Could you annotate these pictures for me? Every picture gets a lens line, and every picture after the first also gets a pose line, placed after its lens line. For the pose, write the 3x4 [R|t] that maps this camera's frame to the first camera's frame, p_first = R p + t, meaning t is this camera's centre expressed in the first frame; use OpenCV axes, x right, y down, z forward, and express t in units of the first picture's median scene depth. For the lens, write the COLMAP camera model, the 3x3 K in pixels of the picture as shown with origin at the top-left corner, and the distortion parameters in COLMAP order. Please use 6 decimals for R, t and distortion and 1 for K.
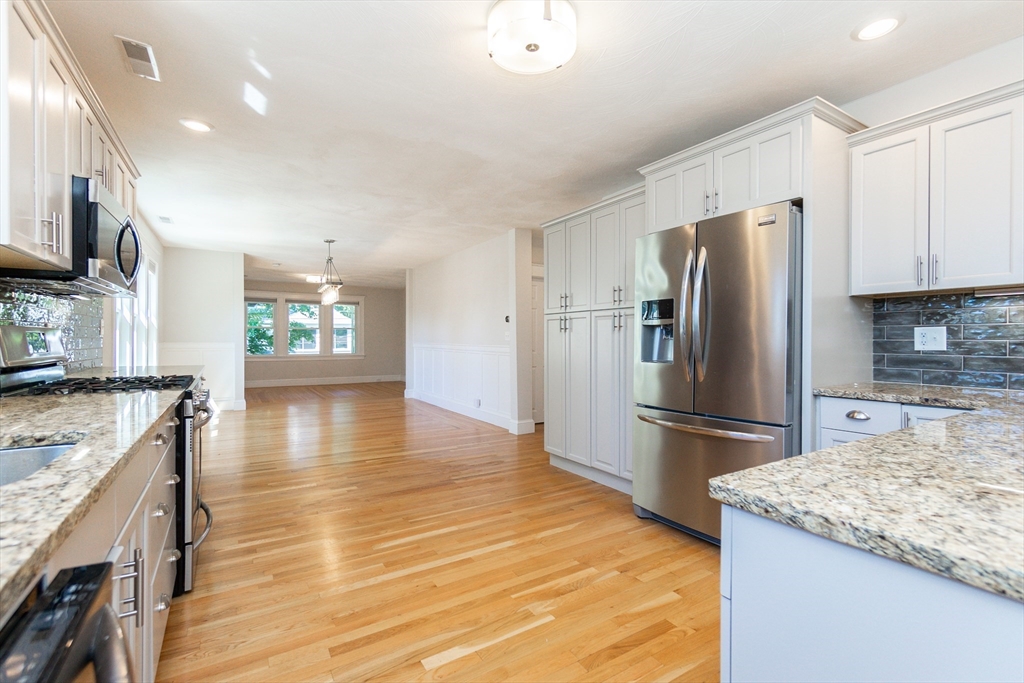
lens RADIAL K [[455.7, 0, 527.9], [0, 455.7, 341.9], [0, 0, 1]] dist [-0.056568, -0.000071]
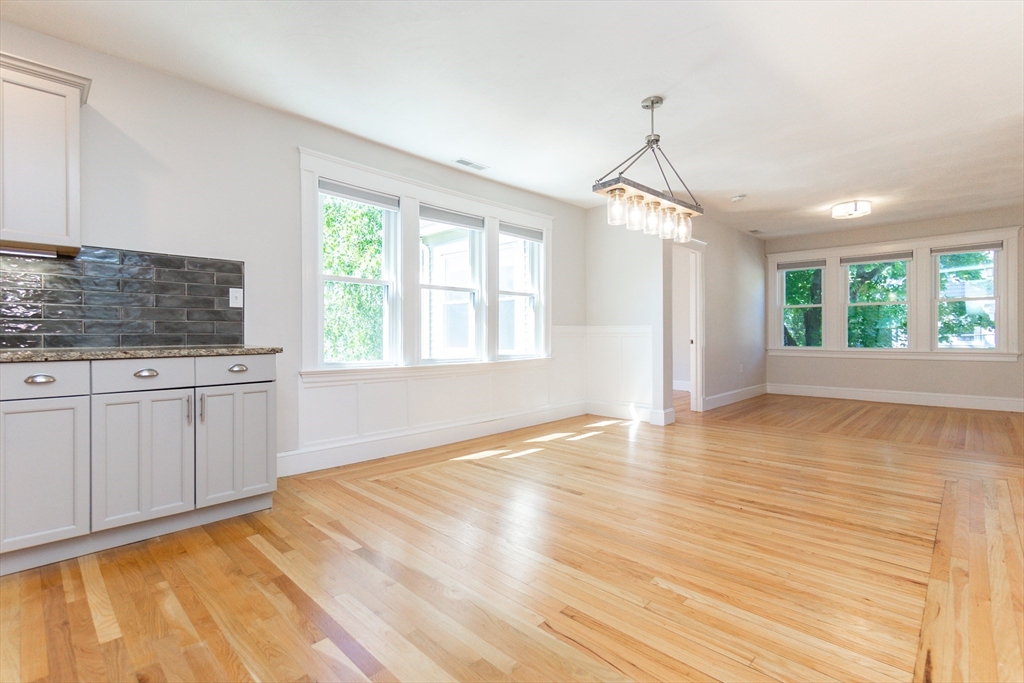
lens RADIAL K [[481.5, 0, 512.0], [0, 481.5, 341.5], [0, 0, 1]] dist [0.005859, 0.000383]
pose [[0.214024, 0.009378, -0.976783, 0.039536], [-0.000869, 0.999955, 0.009410, 0.039501], [0.976828, -0.001165, 0.214023, 1.258886]]
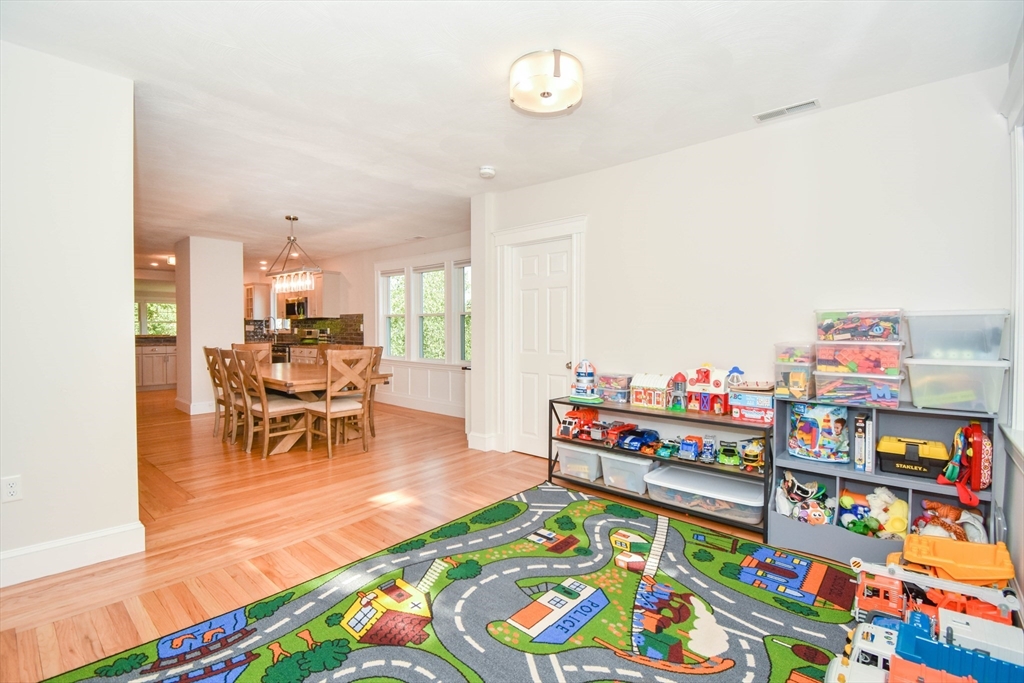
lens RADIAL K [[456.2, 0, 520.5], [0, 456.2, 341.5], [0, 0, 1]] dist [0.002424, -0.019297]
pose [[-0.961242, 0.003607, -0.275681, -1.026520], [-0.004800, 0.999544, 0.029816, -0.032247], [0.275663, 0.029984, -0.960787, 3.237760]]
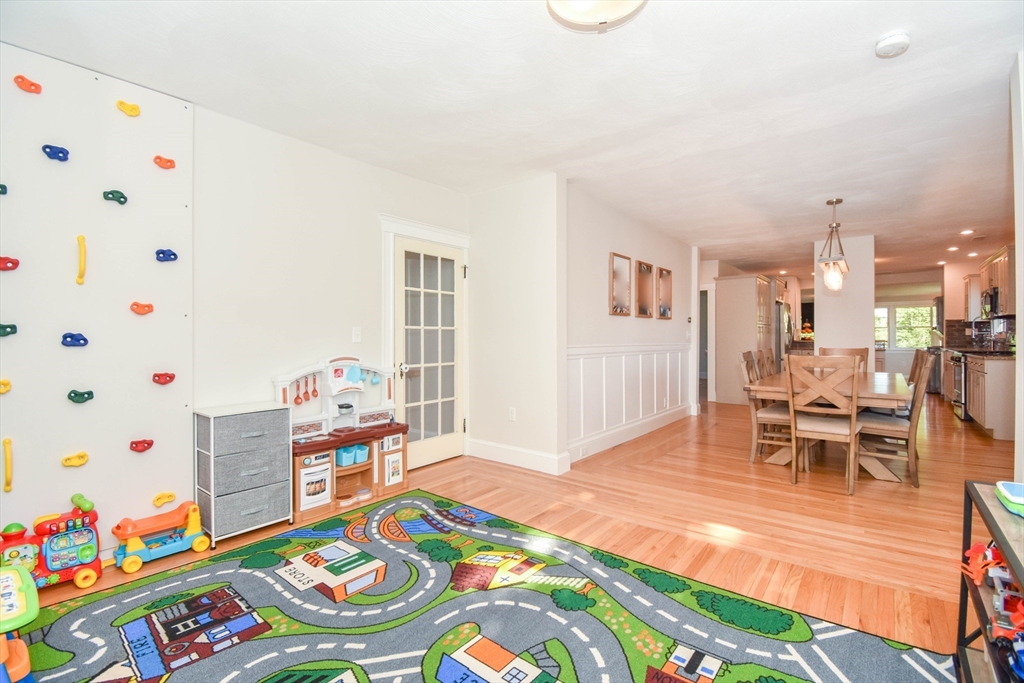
lens RADIAL K [[446.9, 0, 512.0], [0, 446.9, 341.5], [0, 0, 1]] dist [0.015858, -0.024813]
pose [[-0.308628, -0.010629, 0.951124, -1.609251], [0.007585, 0.999878, 0.013635, -0.020330], [-0.951153, 0.011423, -0.308509, 2.862035]]
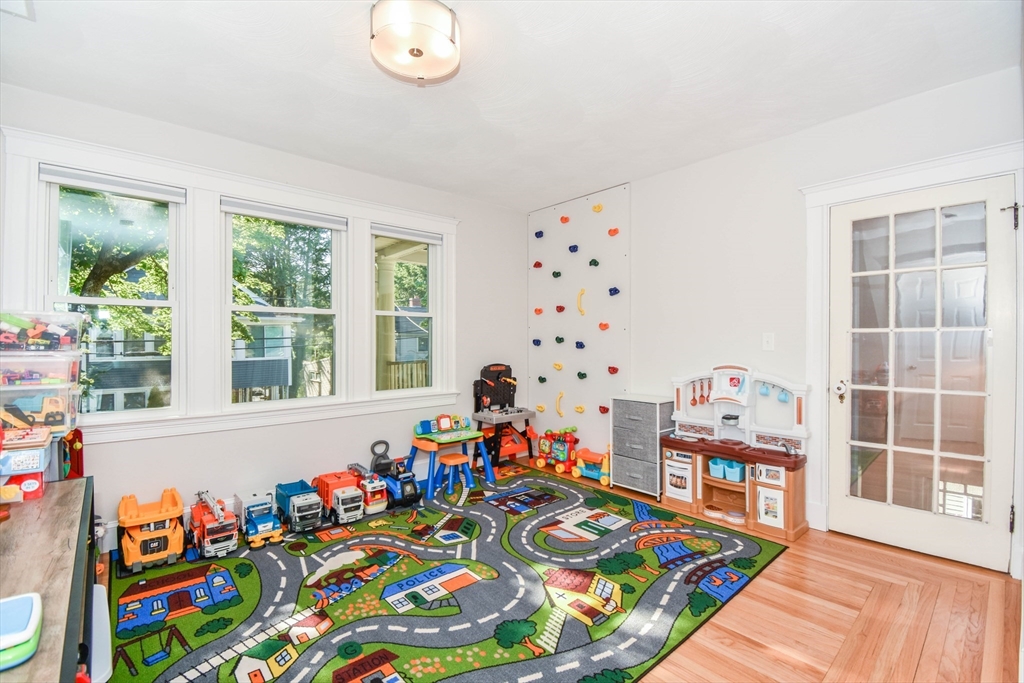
lens RADIAL K [[456.2, 0, 520.5], [0, 456.2, 341.5], [0, 0, 1]] dist [0.002424, -0.019297]
pose [[0.987411, -0.004763, 0.158103, -1.195701], [0.005337, 0.999981, -0.003206, -0.024675], [-0.158084, 0.004009, 0.987417, 2.129451]]
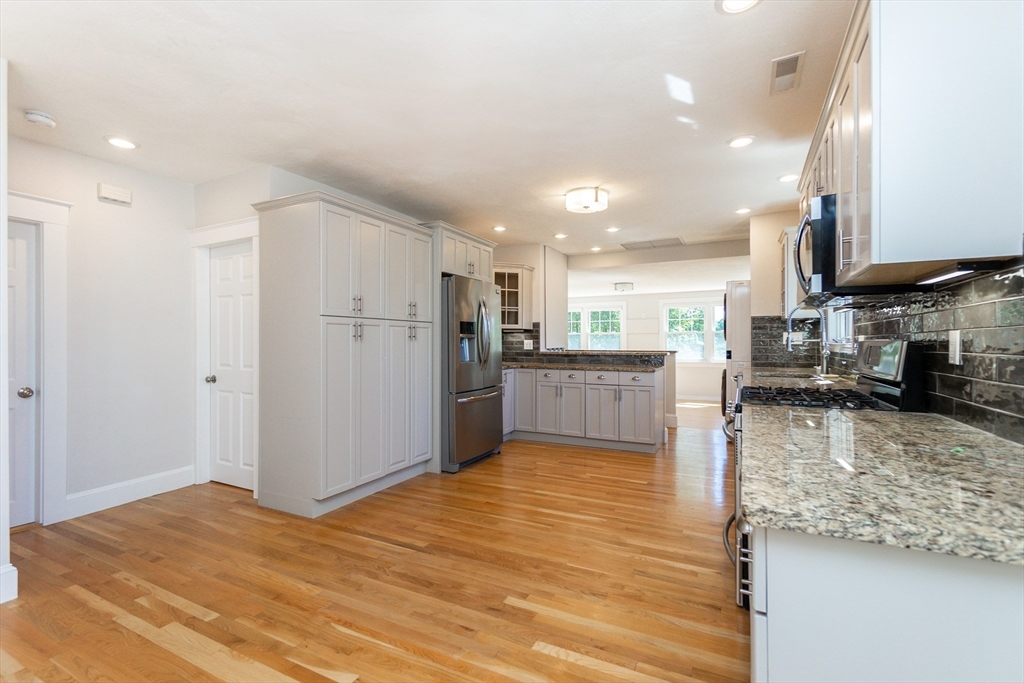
lens RADIAL K [[464.5, 0, 526.6], [0, 464.5, 342.9], [0, 0, 1]] dist [0.000646, -0.000056]
pose [[-0.519126, -0.003524, 0.854690, -0.907287], [0.004178, 0.999969, 0.006661, -0.022764], [-0.854687, 0.007029, -0.519096, 1.273332]]
